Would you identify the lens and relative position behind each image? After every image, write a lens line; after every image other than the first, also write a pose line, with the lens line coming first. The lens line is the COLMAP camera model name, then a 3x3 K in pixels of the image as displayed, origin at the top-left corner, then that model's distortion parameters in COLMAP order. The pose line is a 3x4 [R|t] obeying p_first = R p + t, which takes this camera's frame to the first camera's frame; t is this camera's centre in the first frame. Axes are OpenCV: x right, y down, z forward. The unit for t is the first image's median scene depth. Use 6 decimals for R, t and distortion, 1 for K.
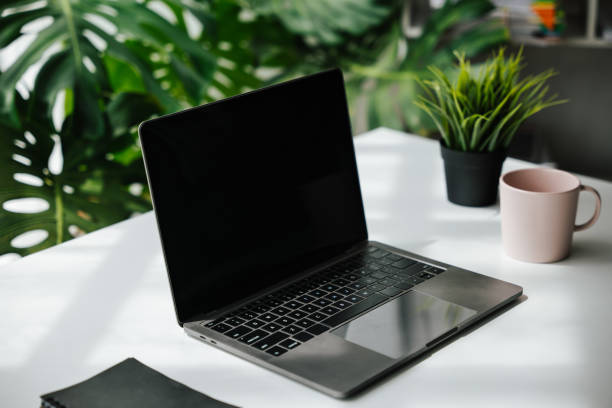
lens RADIAL K [[1204.6, 0, 306.0], [0, 1204.6, 204.0], [0, 0, 1]] dist [-0.006063, 0.068780]
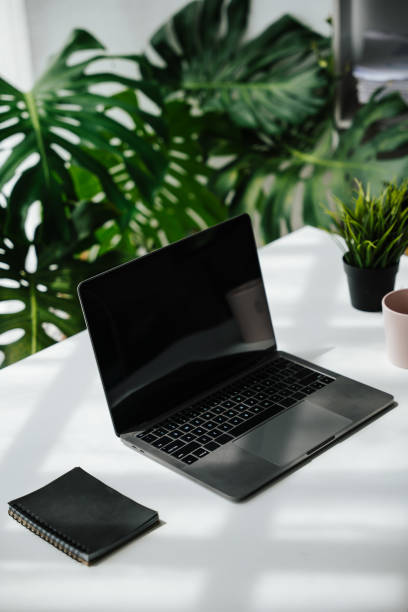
lens RADIAL K [[1204.6, 0, 205.2], [0, 1204.6, 319.0], [0, 0, 1]] dist [-0.006063, 0.068780]
pose [[0.995255, -0.020469, -0.095126, 0.091381], [0.031047, 0.993325, 0.111089, -0.131755], [0.092217, -0.113516, 0.989247, -0.197765]]
